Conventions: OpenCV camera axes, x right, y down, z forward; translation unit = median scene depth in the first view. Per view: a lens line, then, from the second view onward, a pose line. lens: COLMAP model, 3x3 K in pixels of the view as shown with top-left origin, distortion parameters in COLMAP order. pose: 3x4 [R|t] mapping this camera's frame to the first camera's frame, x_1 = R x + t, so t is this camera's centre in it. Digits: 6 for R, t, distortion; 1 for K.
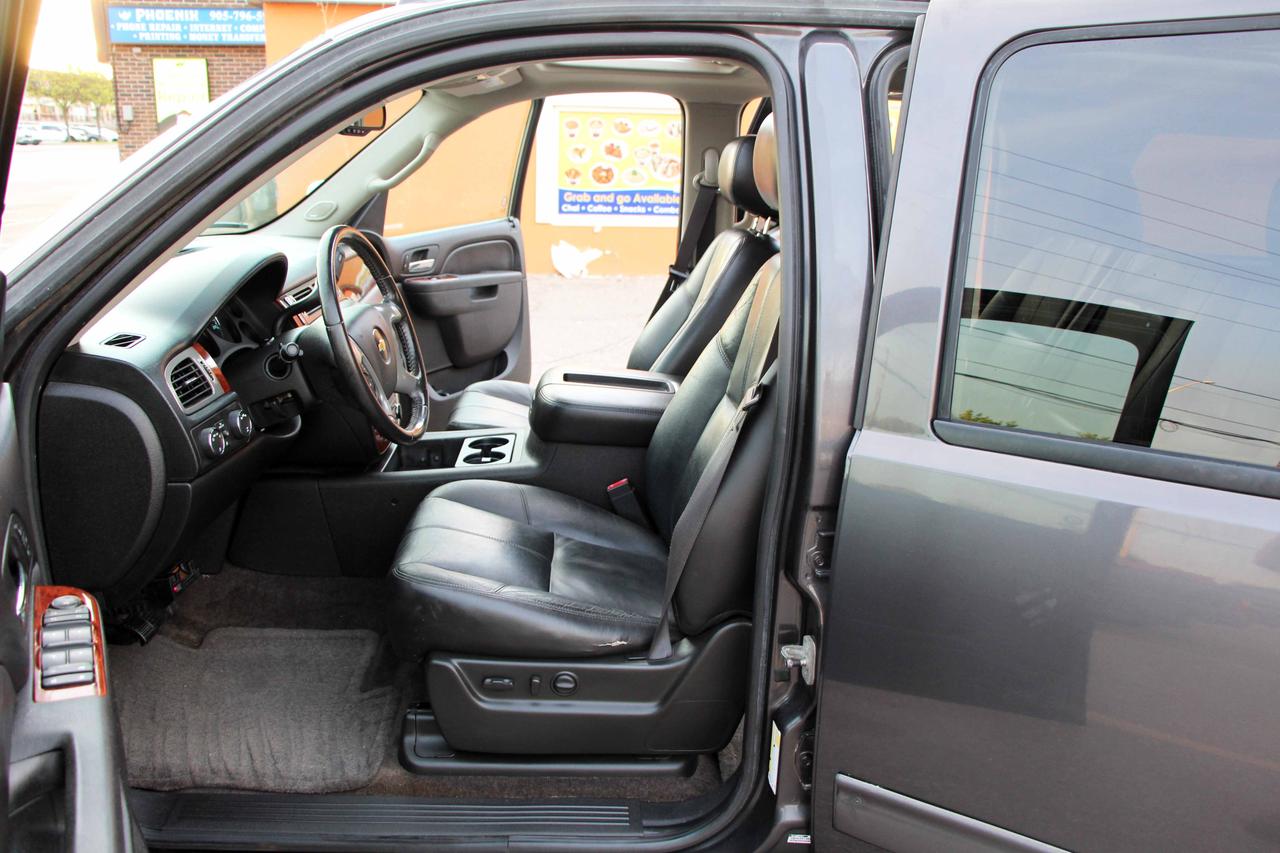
lens RADIAL K [[1053.3, 0, 644.7], [0, 1053.3, 443.2], [0, 0, 1]] dist [-0.179524, 0.161494]
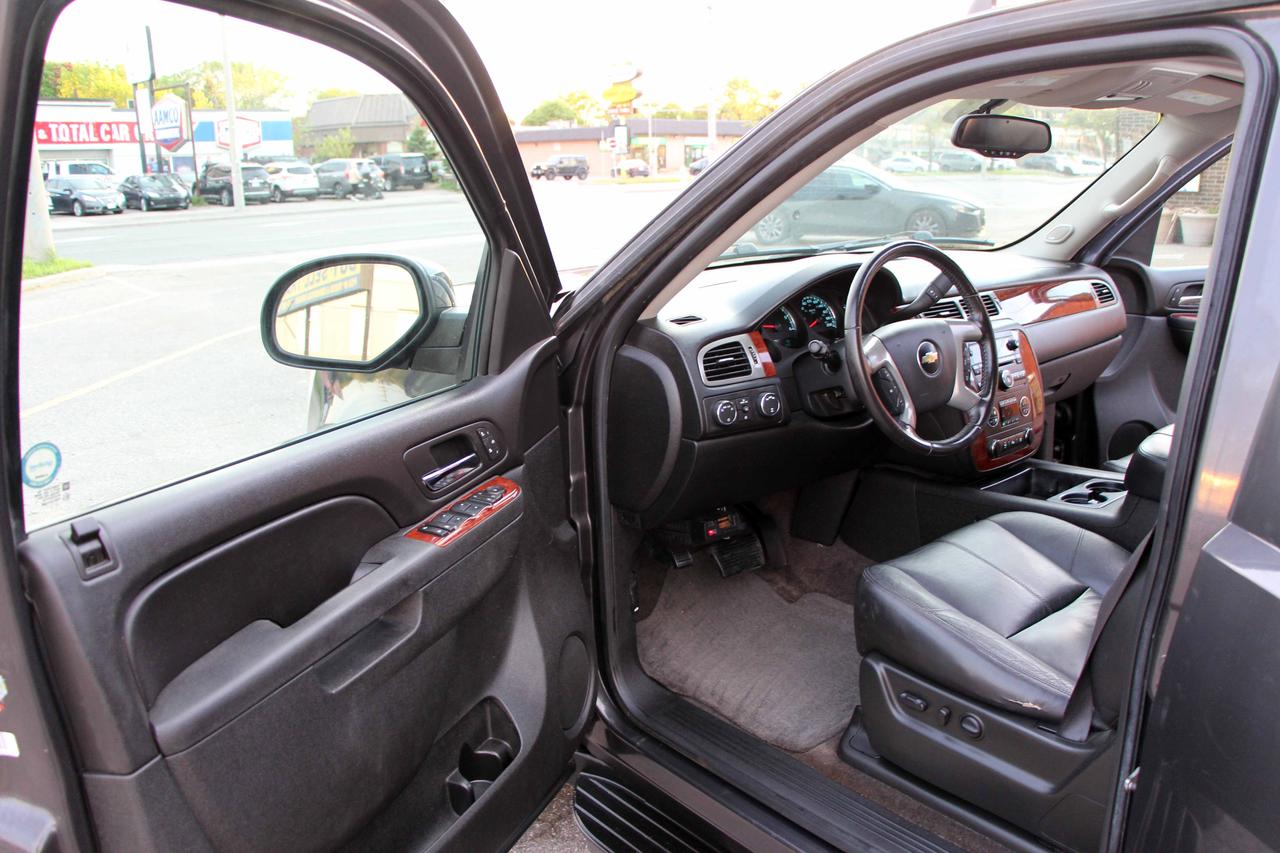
lens RADIAL K [[1053.3, 0, 644.7], [0, 1053.3, 443.2], [0, 0, 1]] dist [-0.179524, 0.161494]
pose [[0.605166, 0.177905, -0.775966, 0.426152], [-0.195516, 0.978072, 0.071761, -0.032458], [0.771717, 0.108286, 0.626679, 0.151100]]
